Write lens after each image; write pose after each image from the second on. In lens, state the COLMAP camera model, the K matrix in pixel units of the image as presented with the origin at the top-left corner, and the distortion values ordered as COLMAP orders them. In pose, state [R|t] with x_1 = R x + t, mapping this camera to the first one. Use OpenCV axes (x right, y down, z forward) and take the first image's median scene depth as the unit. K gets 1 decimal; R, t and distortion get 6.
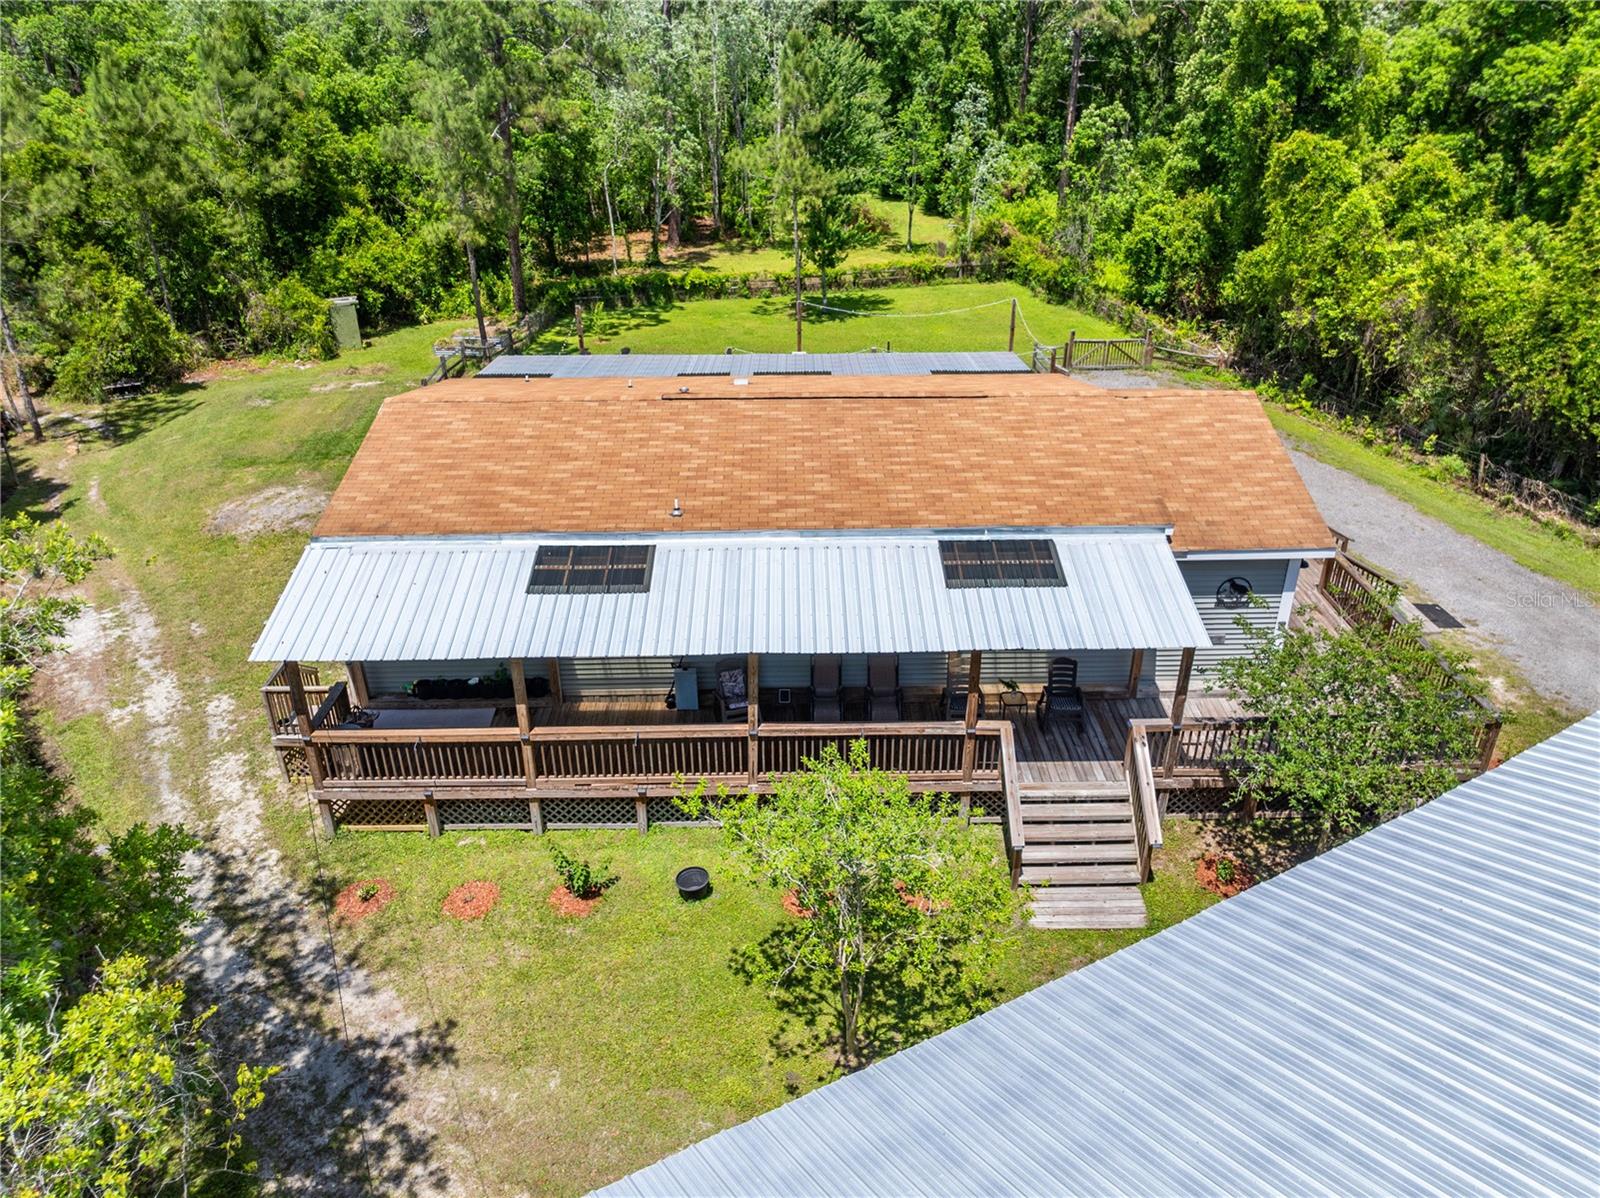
lens RADIAL K [[1125.3, 0, 806.3], [0, 1125.3, 592.4], [0, 0, 1]] dist [-0.022902, -0.032512]
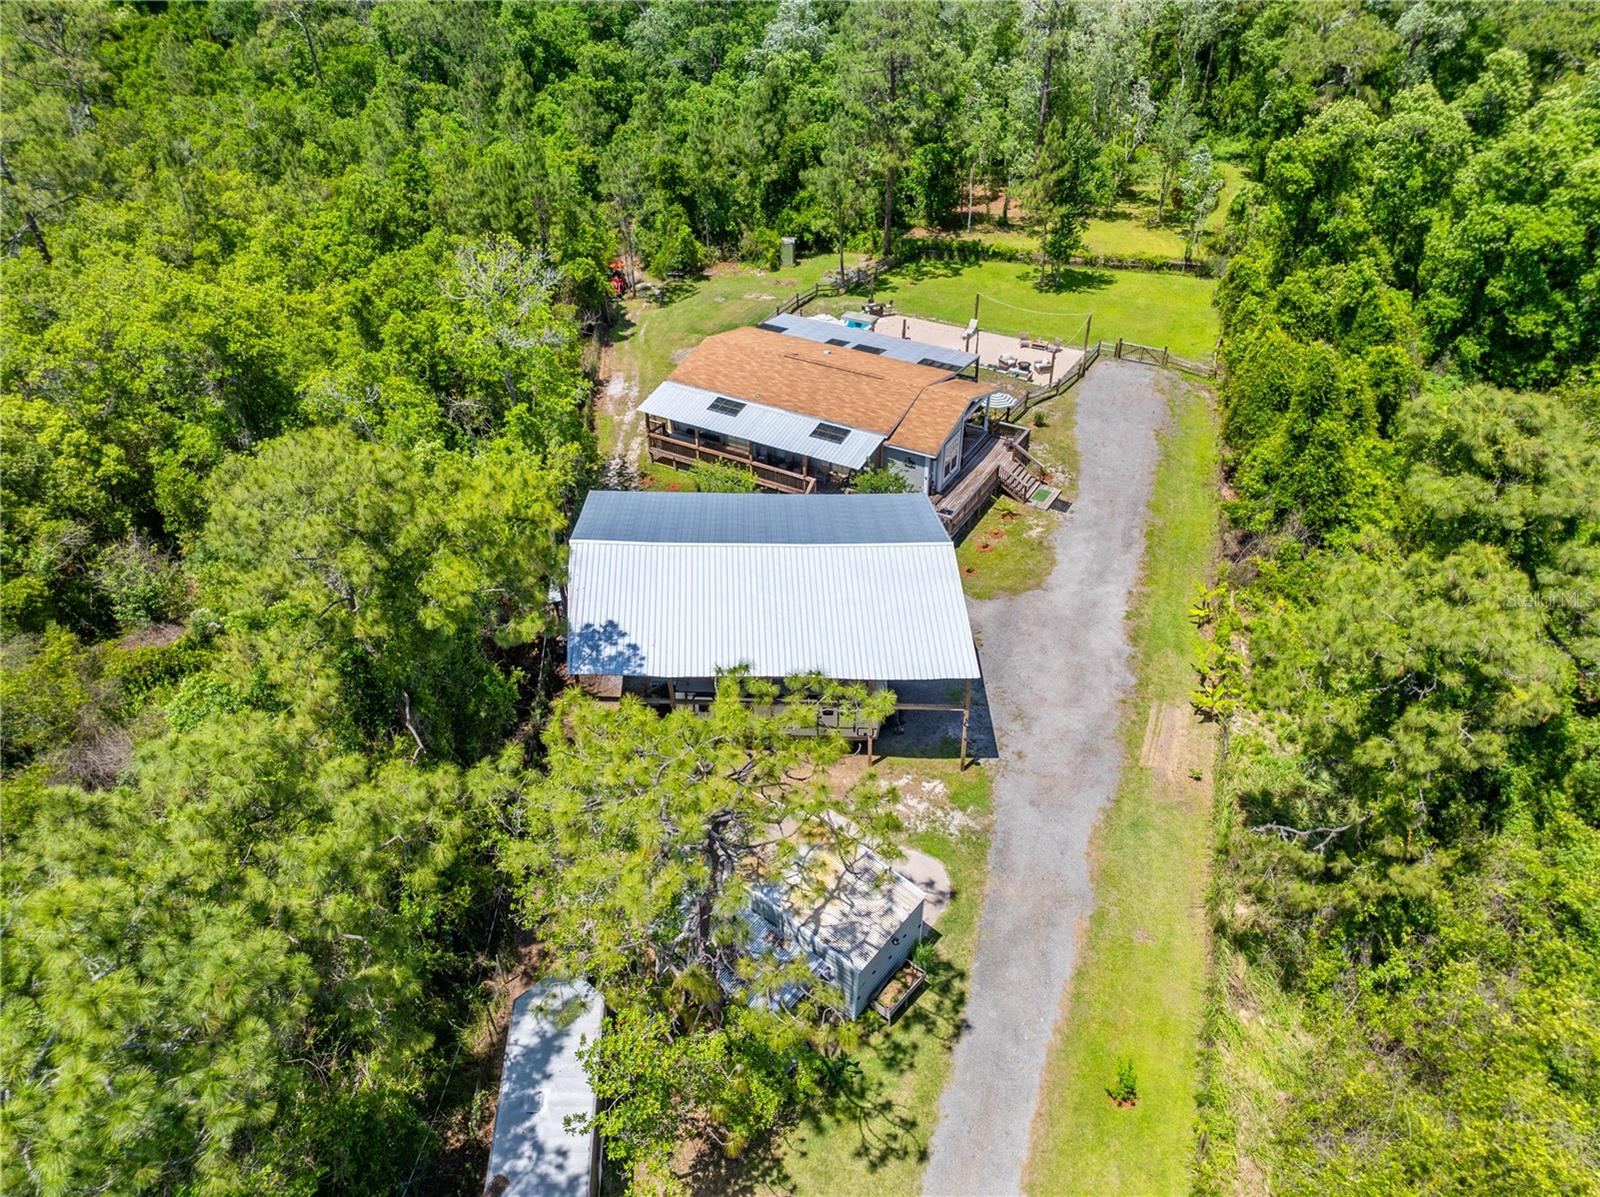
lens RADIAL K [[1125.3, 0, 806.3], [0, 1125.3, 591.9], [0, 0, 1]] dist [-0.022902, -0.032512]
pose [[0.855548, 0.297270, -0.423874, 1.651769], [-0.229552, 0.951659, 0.204085, -0.240810], [0.464051, -0.077303, 0.882429, -1.984184]]
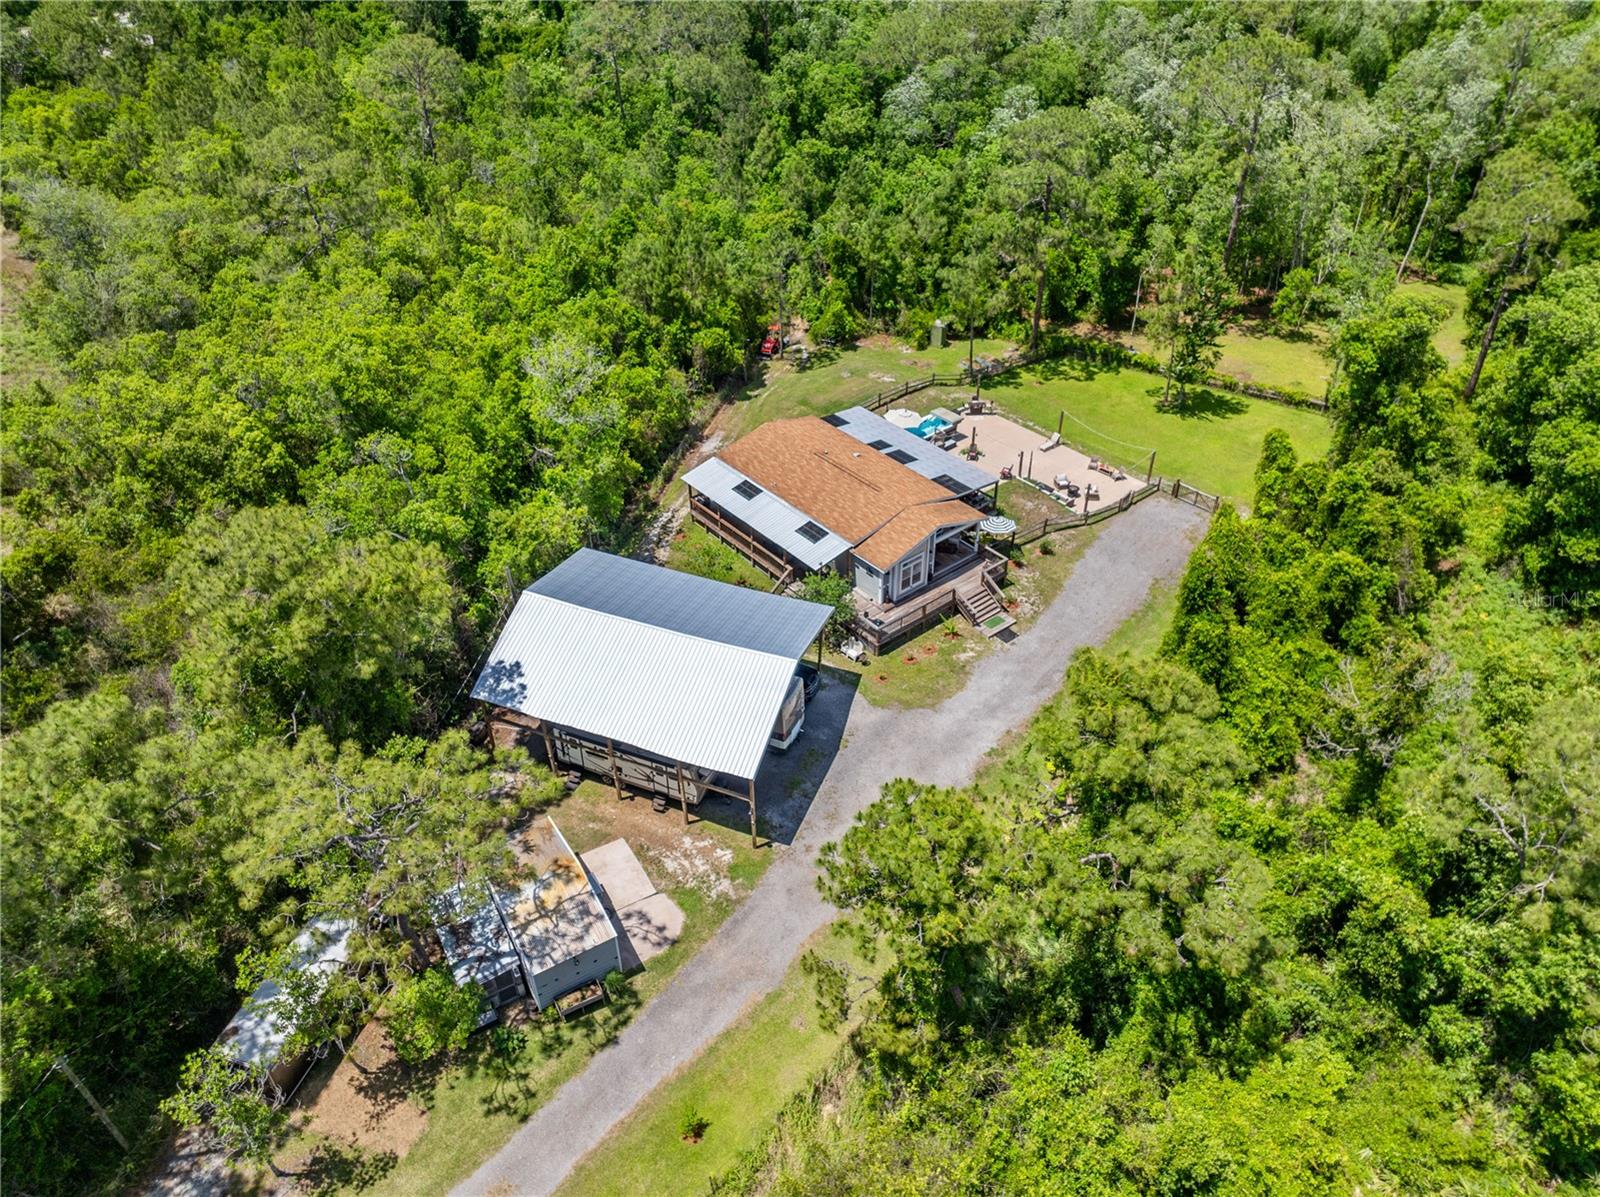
lens RADIAL K [[1123.2, 0, 806.5], [0, 1123.2, 595.7], [0, 0, 1]] dist [-0.038120, 0.001244]
pose [[0.618810, 0.464638, -0.633392, 2.673680], [-0.351480, 0.884869, 0.305726, -0.992010], [0.702521, 0.033439, 0.710877, -1.713225]]
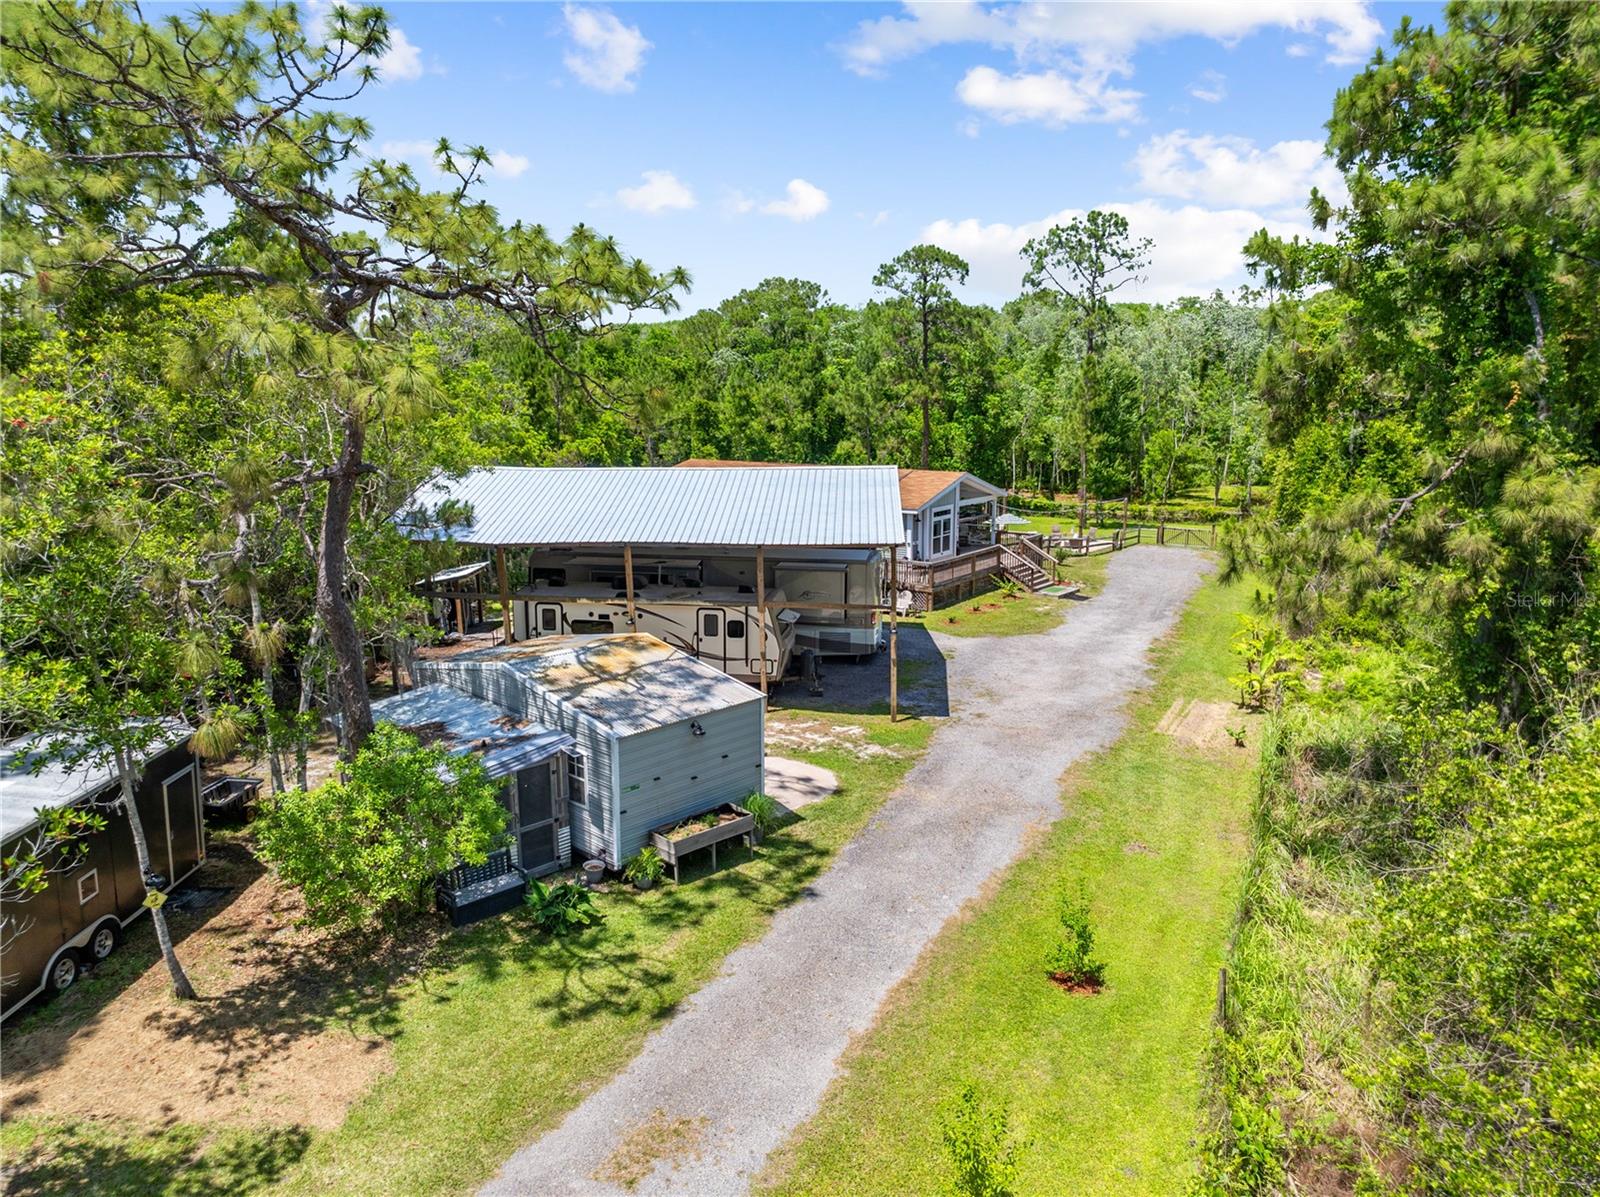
lens RADIAL K [[1123.2, 0, 806.5], [0, 1123.2, 595.7], [0, 0, 1]] dist [-0.038120, 0.001244]
pose [[0.797640, 0.115801, -0.591912, 1.911759], [-0.275161, 0.943180, -0.186276, 0.734448], [0.536709, 0.311452, 0.784182, -1.169667]]
